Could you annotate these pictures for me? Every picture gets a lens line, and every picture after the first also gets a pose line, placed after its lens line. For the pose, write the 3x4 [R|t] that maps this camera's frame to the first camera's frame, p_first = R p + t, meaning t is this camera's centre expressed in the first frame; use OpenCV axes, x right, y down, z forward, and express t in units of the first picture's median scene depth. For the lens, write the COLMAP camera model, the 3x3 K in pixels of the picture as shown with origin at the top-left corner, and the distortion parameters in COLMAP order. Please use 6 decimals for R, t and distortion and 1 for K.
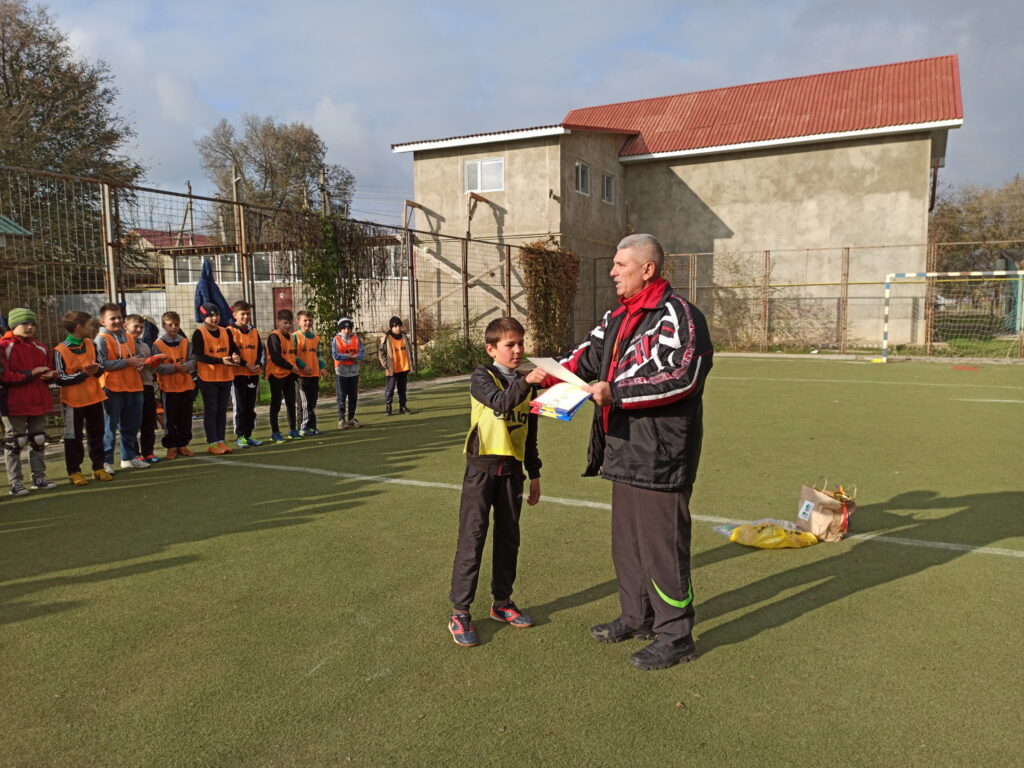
lens RADIAL K [[758.3, 0, 516.0], [0, 758.3, 382.6], [0, 0, 1]] dist [0.084179, -0.092502]
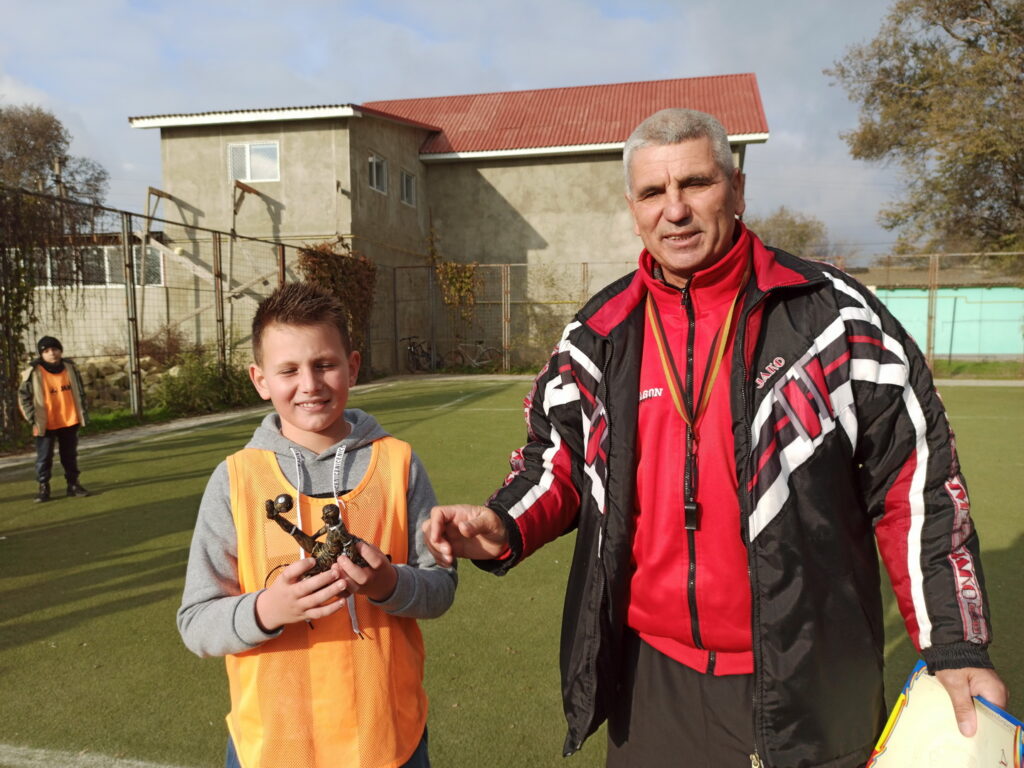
lens RADIAL K [[764.6, 0, 512.1], [0, 764.6, 377.0], [0, 0, 1]] dist [0.058612, -0.050755]
pose [[0.968413, -0.015075, 0.248894, 0.015921], [0.023014, 0.999314, -0.029021, -0.012136], [-0.248286, 0.033832, 0.968096, 0.140278]]
